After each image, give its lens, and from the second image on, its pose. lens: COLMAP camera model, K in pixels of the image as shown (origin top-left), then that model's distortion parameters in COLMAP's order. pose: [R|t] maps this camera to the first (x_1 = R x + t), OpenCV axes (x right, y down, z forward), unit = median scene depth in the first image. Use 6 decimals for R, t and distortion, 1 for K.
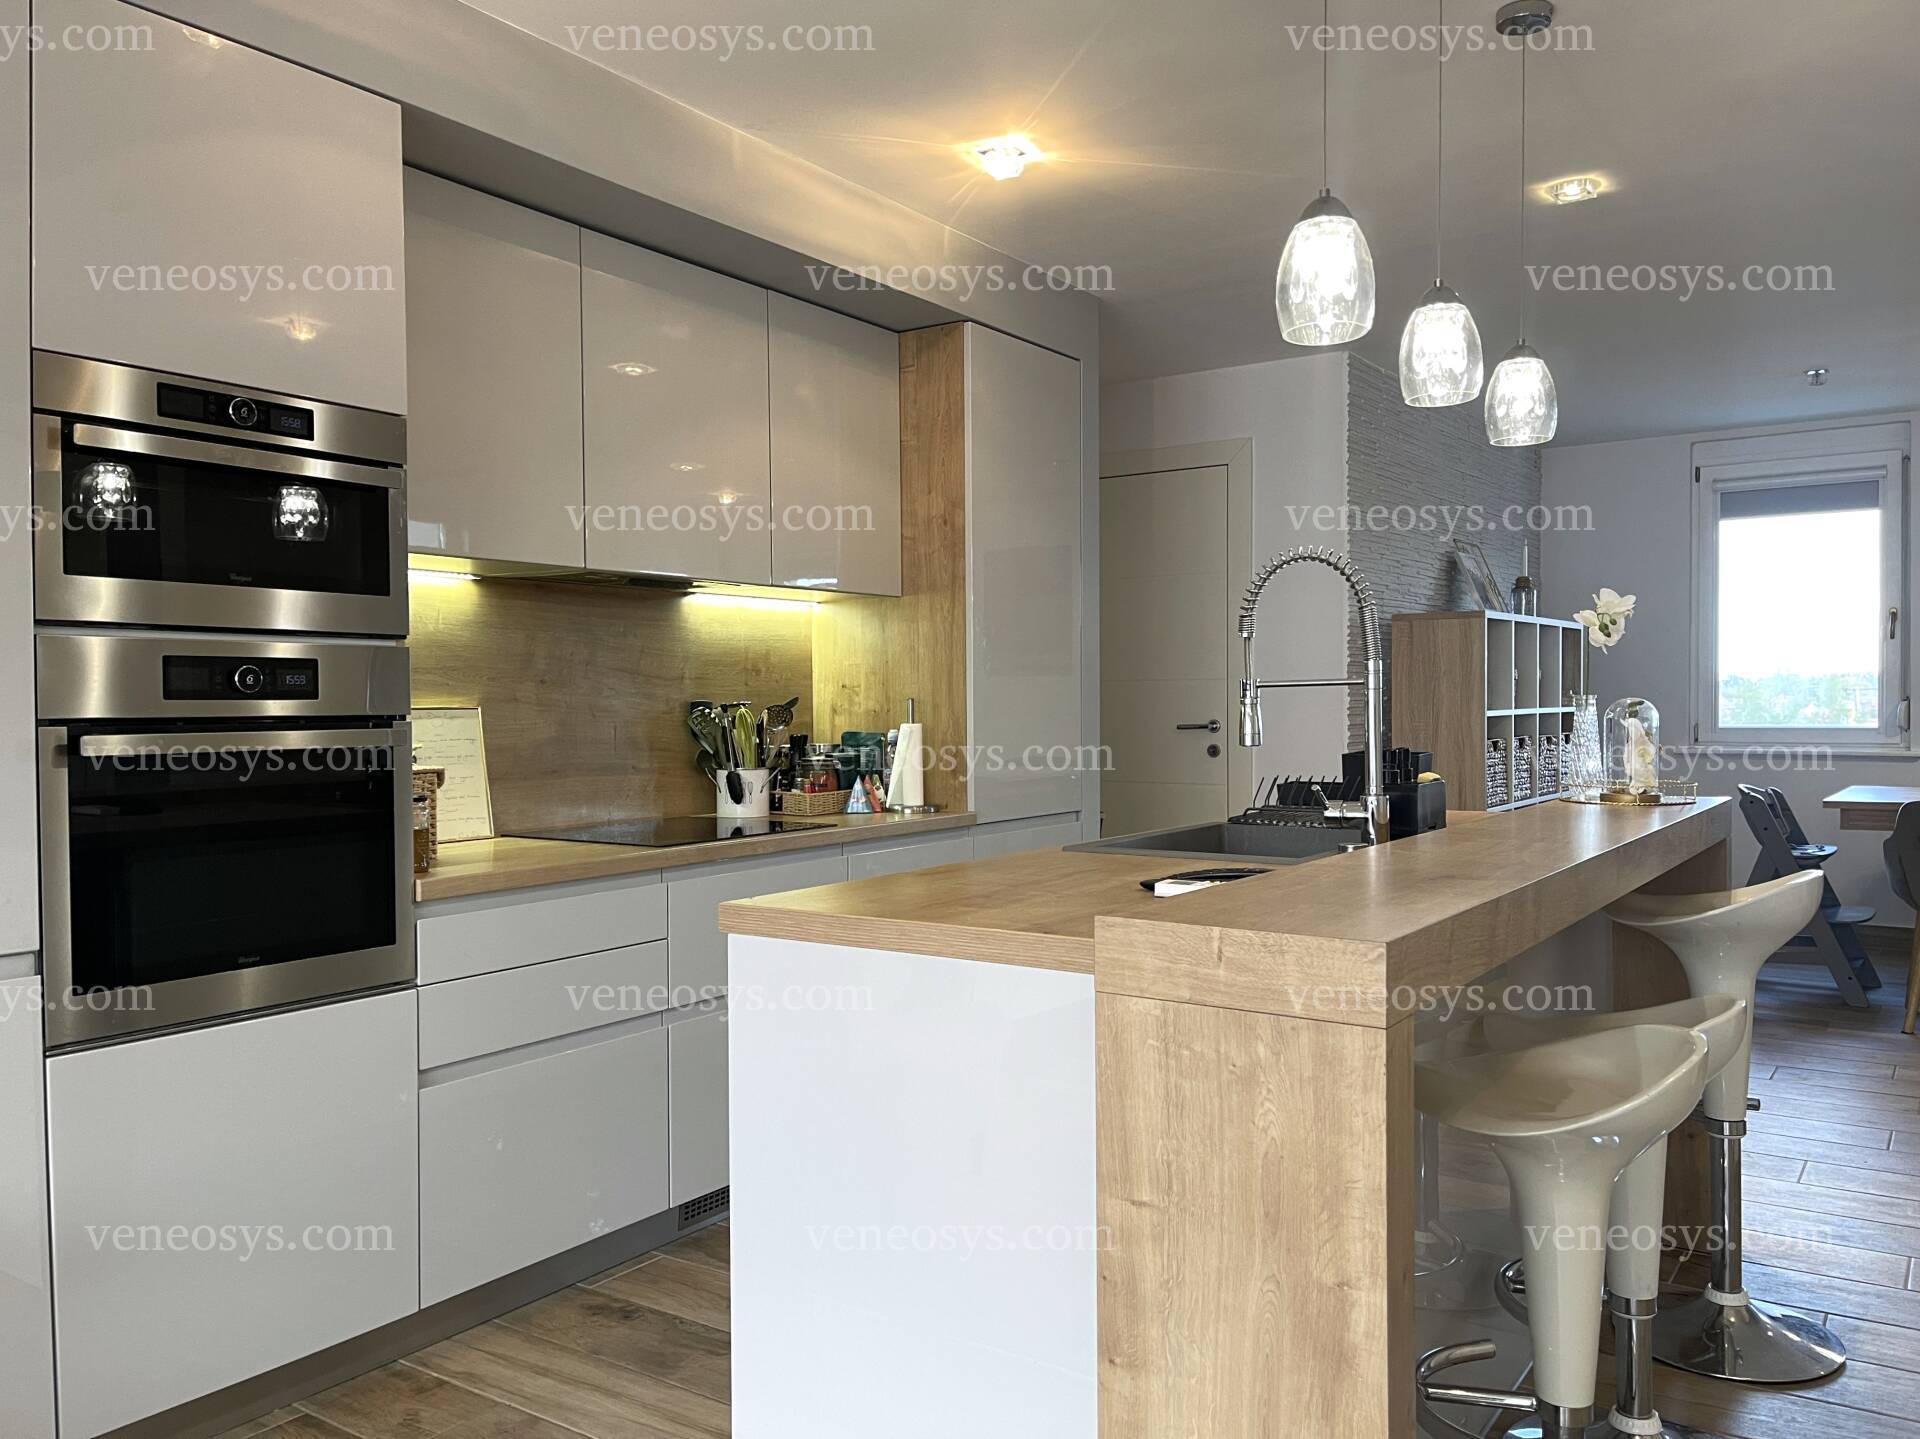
lens RADIAL K [[1472.7, 0, 985.2], [0, 1472.7, 719.9], [0, 0, 1]] dist [0.039684, -0.003497]
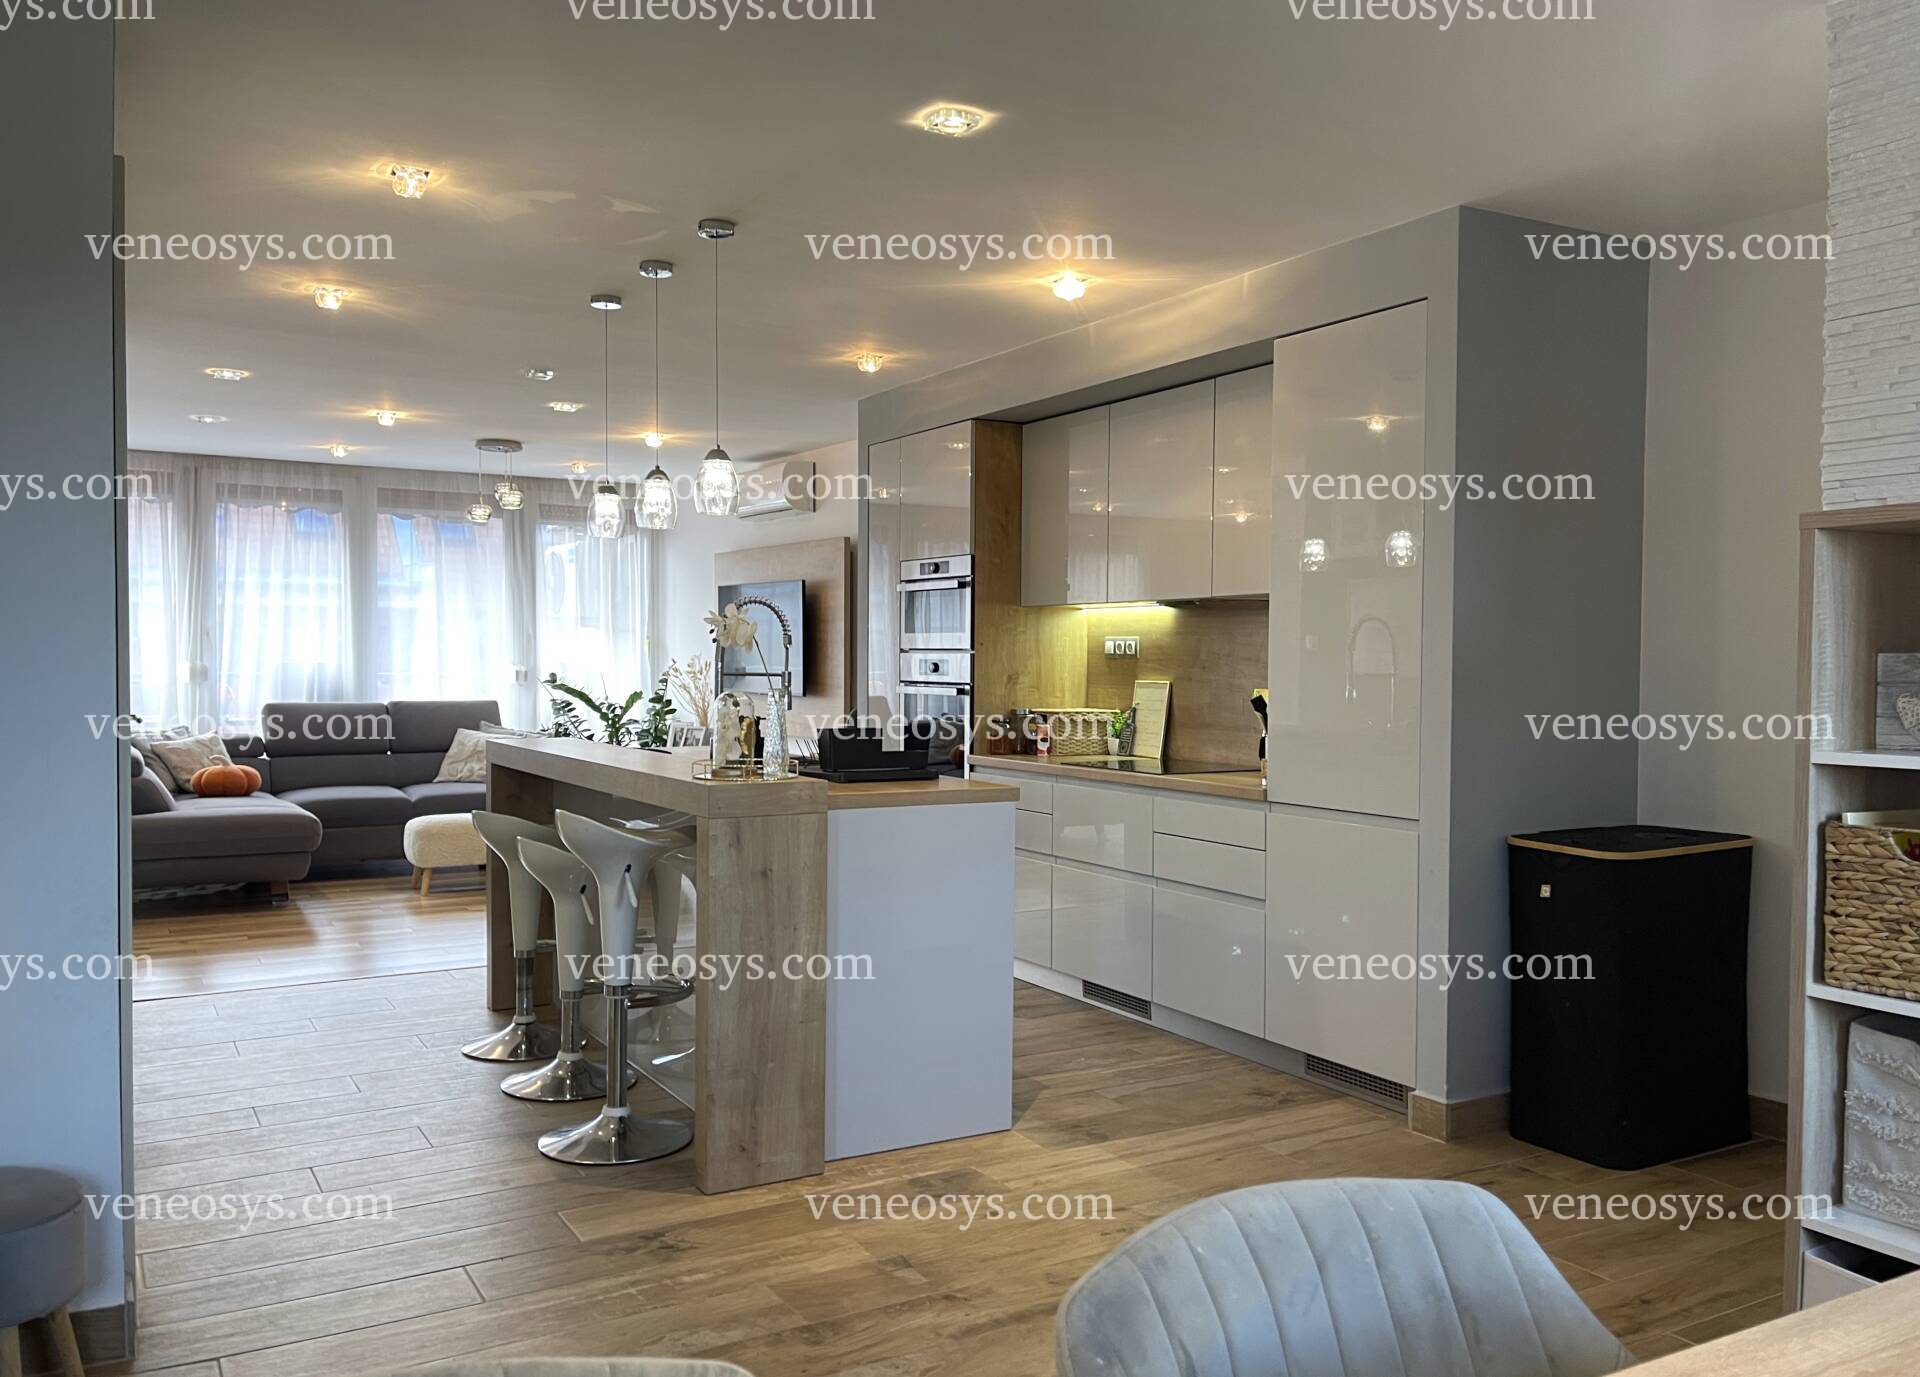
lens RADIAL K [[1507.4, 0, 980.9], [0, 1507.4, 697.4], [0, 0, 1]] dist [0.088501, -0.119257]
pose [[-0.424225, 0.023623, -0.905249, 1.171172], [-0.019076, 0.999205, 0.035015, -0.042809], [0.905356, 0.032122, -0.423437, 1.363083]]
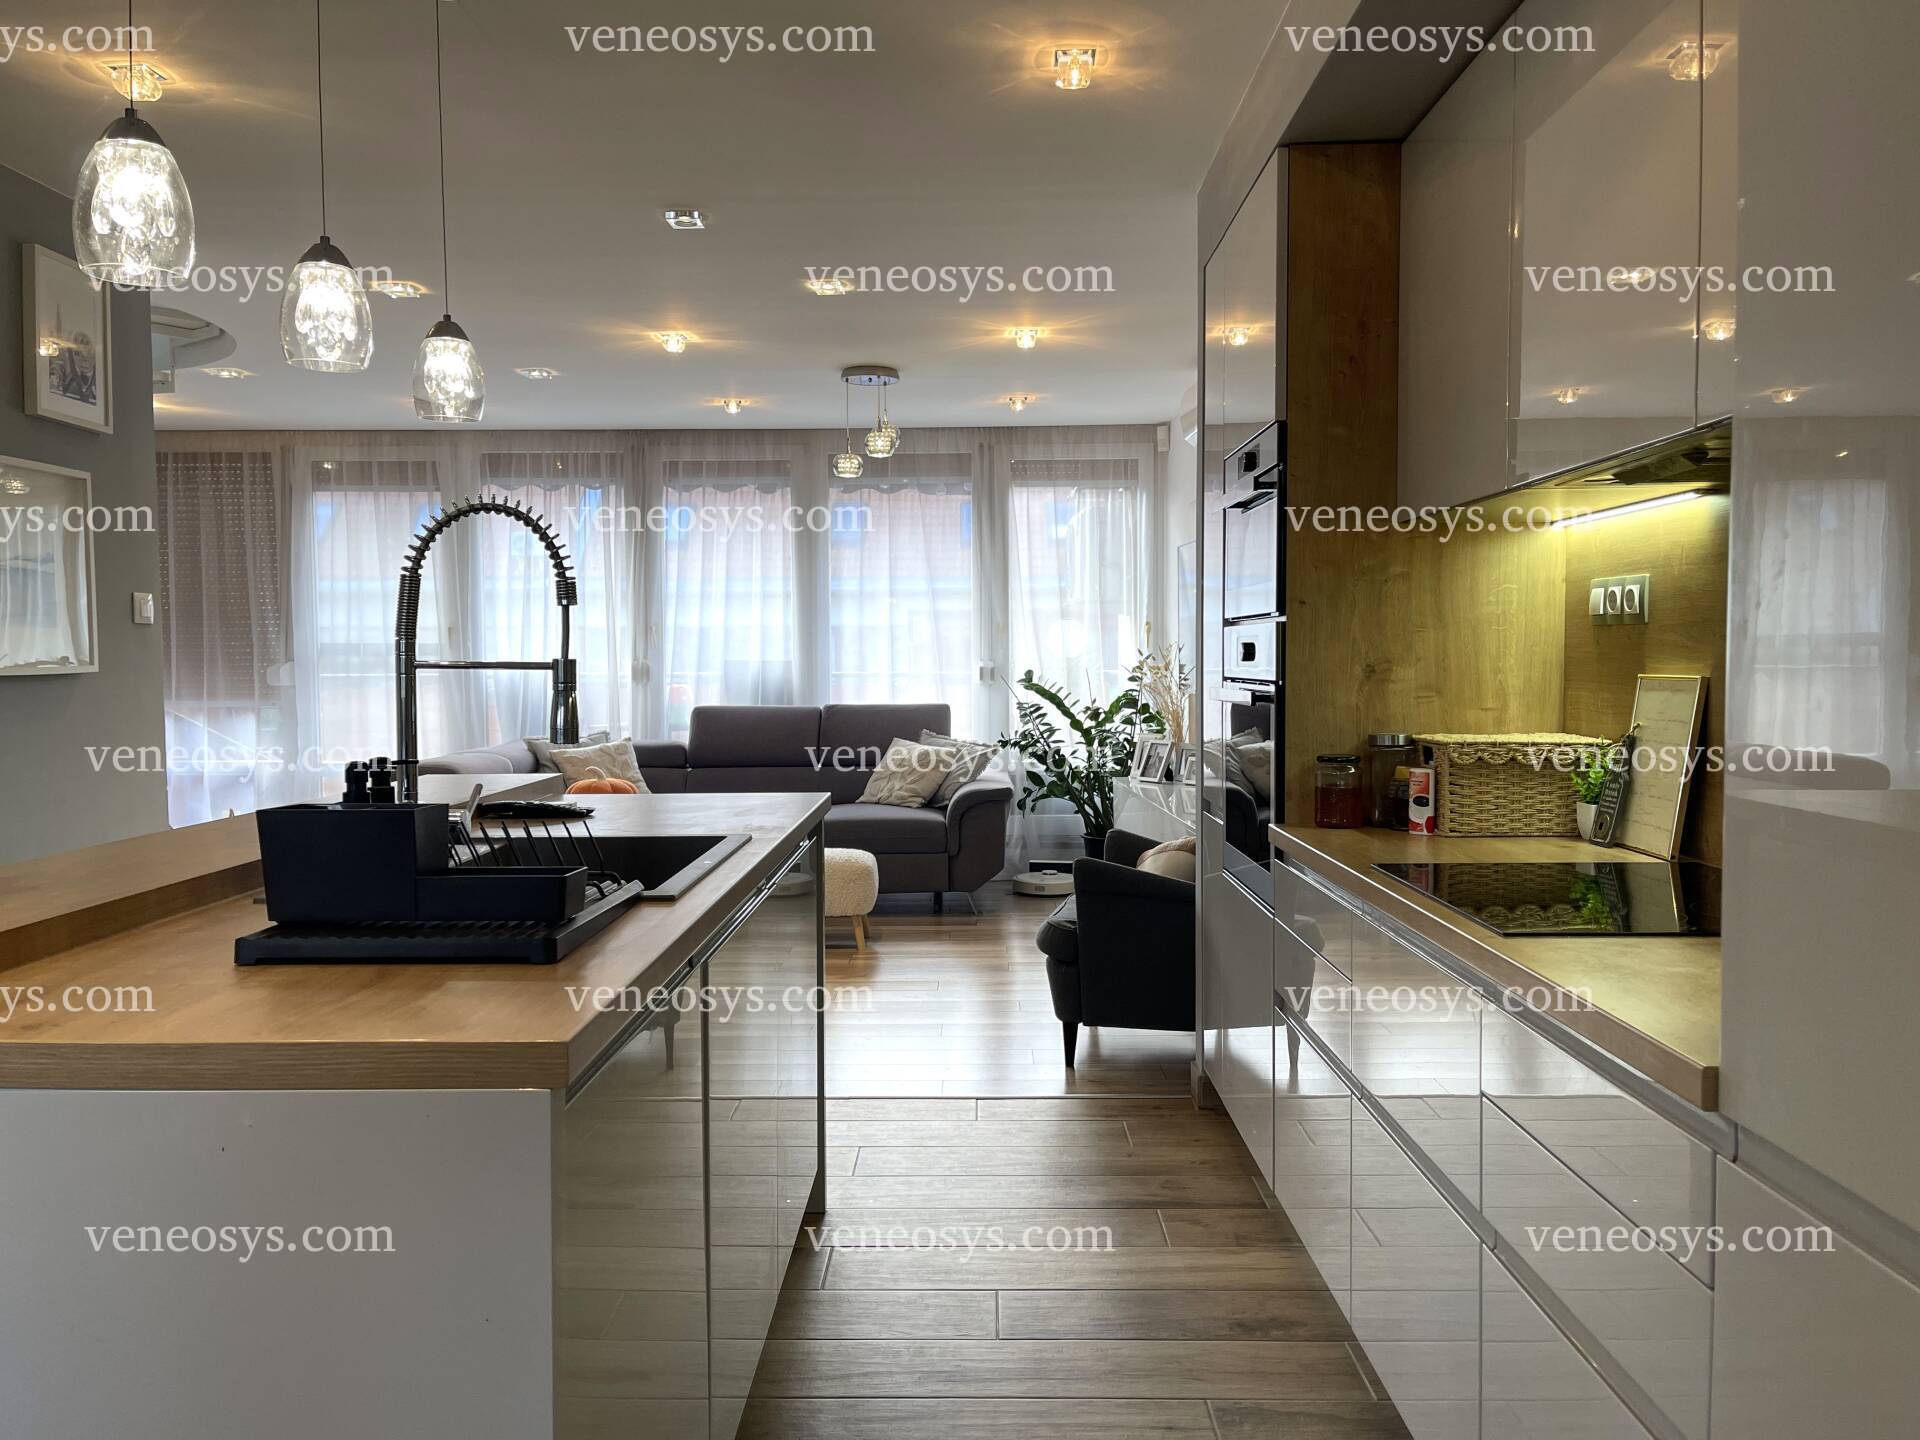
lens RADIAL K [[1450.6, 0, 971.1], [0, 1450.6, 727.2], [0, 0, 1]] dist [0.066762, -0.093443]
pose [[-0.837018, 0.035684, -0.546010, 0.292785], [0.001687, 0.998035, 0.062639, -0.026112], [0.547172, 0.051509, -0.835434, 1.234592]]
